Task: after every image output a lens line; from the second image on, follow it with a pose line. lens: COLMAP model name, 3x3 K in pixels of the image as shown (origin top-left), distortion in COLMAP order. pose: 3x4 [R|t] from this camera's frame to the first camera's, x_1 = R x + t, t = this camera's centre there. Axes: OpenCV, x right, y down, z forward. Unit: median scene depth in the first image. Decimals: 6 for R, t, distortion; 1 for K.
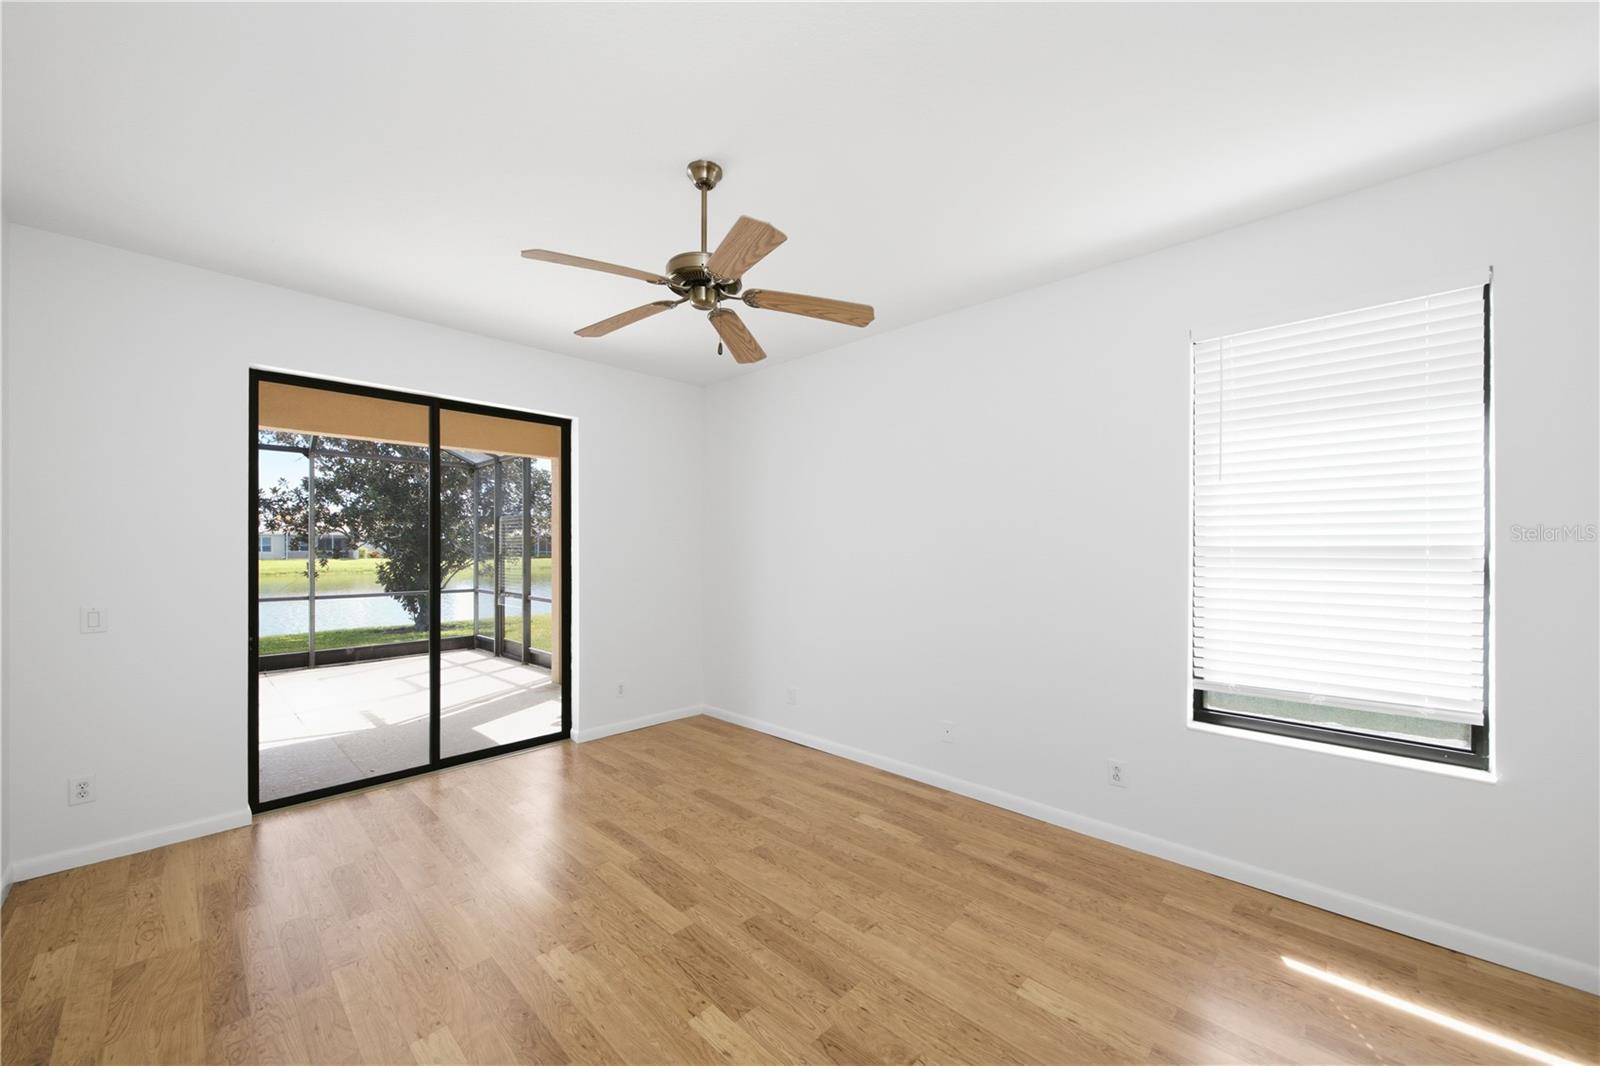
lens RADIAL K [[594.1, 0, 778.3], [0, 594.1, 548.9], [0, 0, 1]] dist [-0.000331, -0.000752]
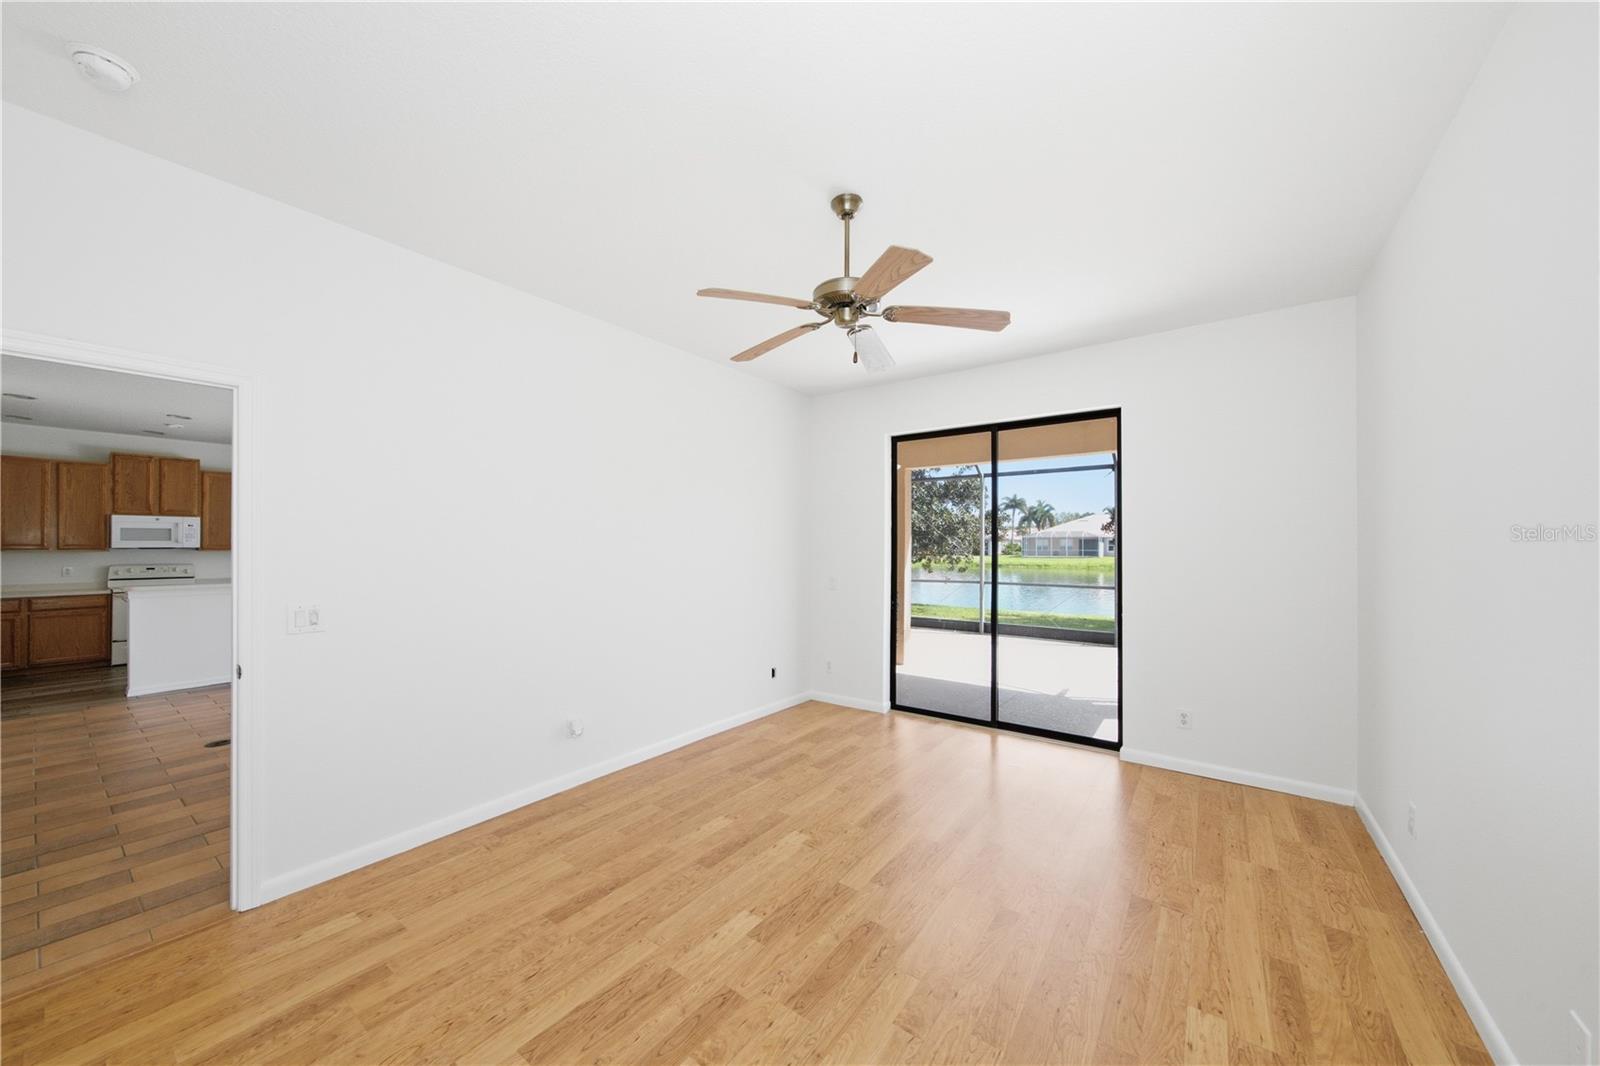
lens RADIAL K [[559.3, 0, 806.3], [0, 559.3, 549.5], [0, 0, 1]] dist [-0.000322, -0.000993]
pose [[0.157258, 0.007316, -0.987530, 0.688913], [-0.003663, 0.999970, 0.006825, -0.002710], [0.987551, 0.002544, 0.157280, 0.601314]]
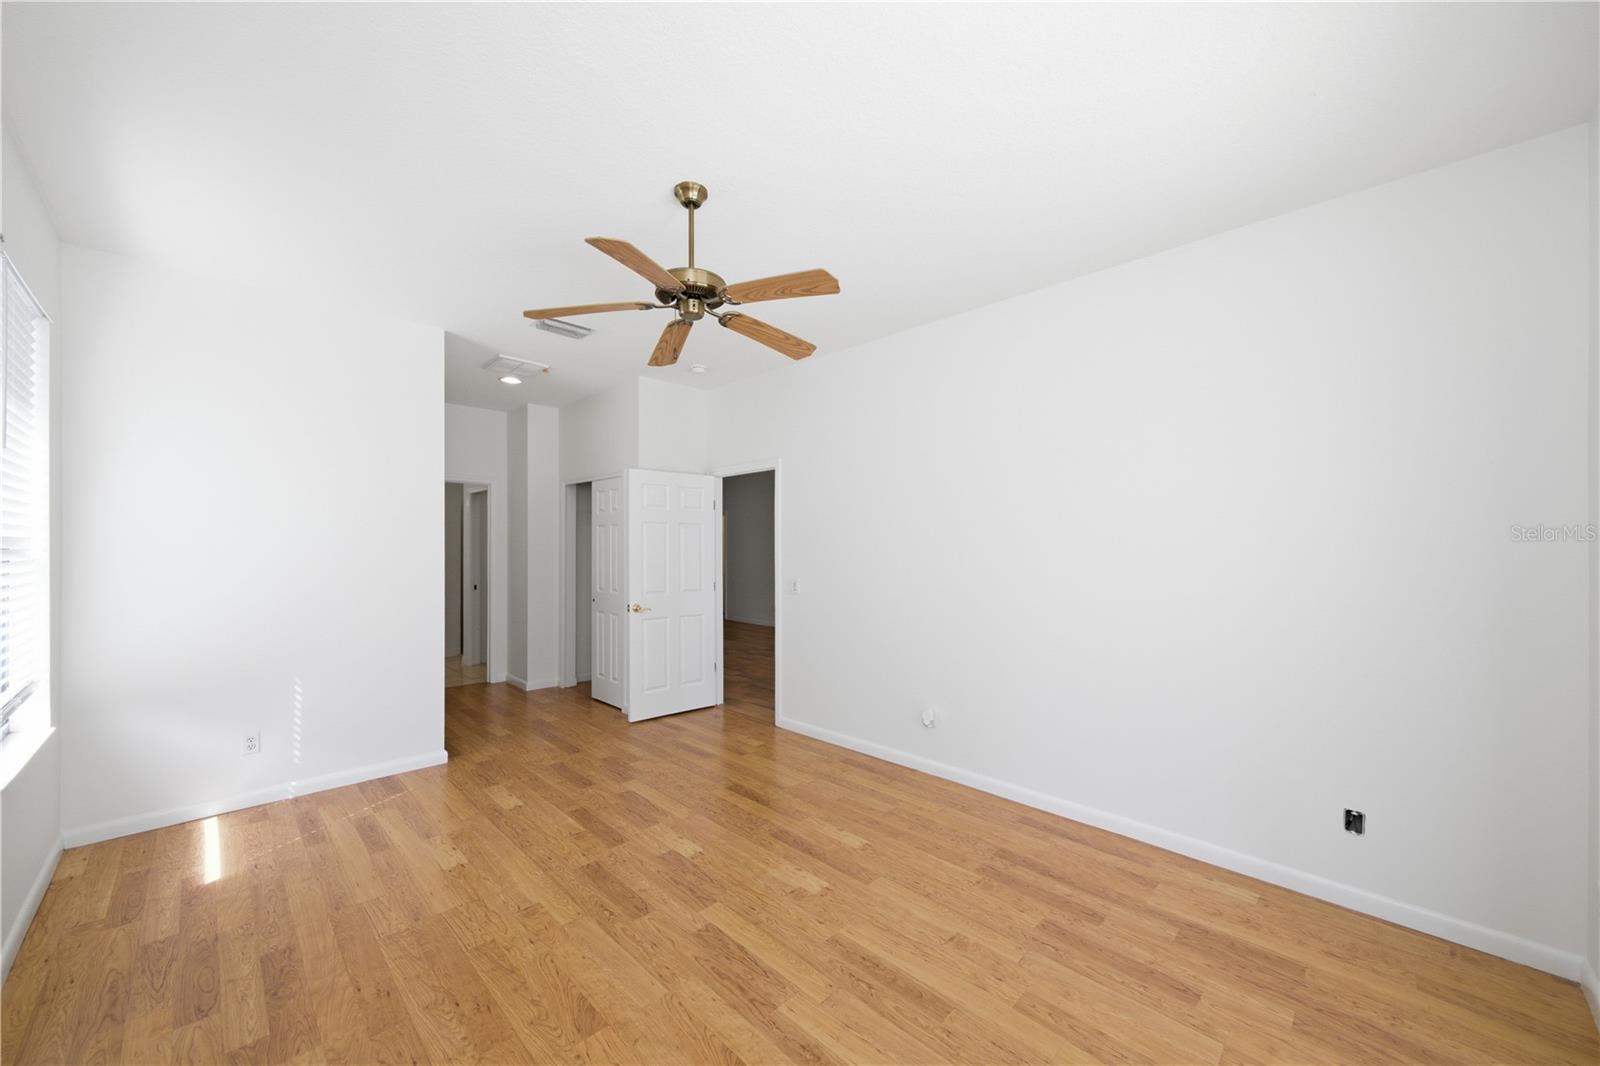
lens RADIAL K [[594.1, 0, 784.0], [0, 594.1, 539.4], [0, 0, 1]] dist [-0.000331, -0.000752]
pose [[-0.999937, -0.004175, 0.010437, -0.240296], [-0.004279, 0.999941, -0.009958, 0.002759], [-0.010395, -0.010002, -0.999896, 1.632641]]
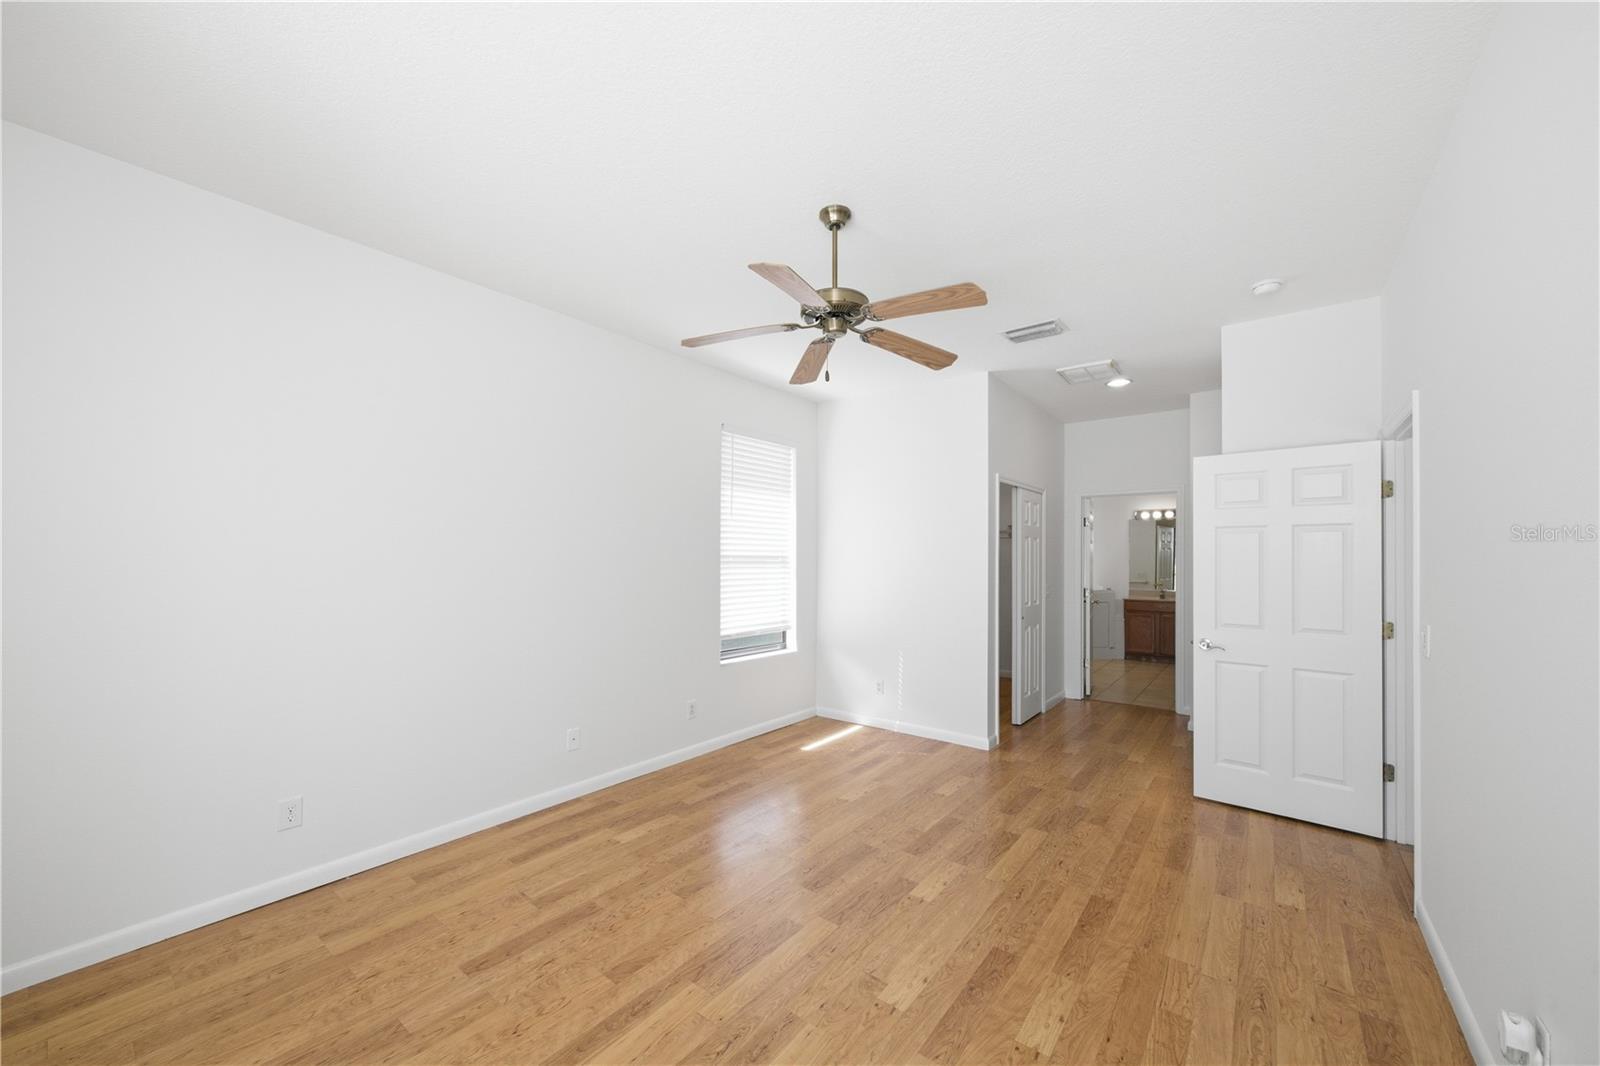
lens RADIAL K [[594.1, 0, 802.4], [0, 594.1, 559.7], [0, 0, 1]] dist [-0.000331, -0.000752]
pose [[-0.117073, -0.005319, 0.993109, -0.948969], [-0.003290, 0.999982, 0.004968, -0.002044], [-0.993118, -0.002686, -0.117088, 0.932385]]
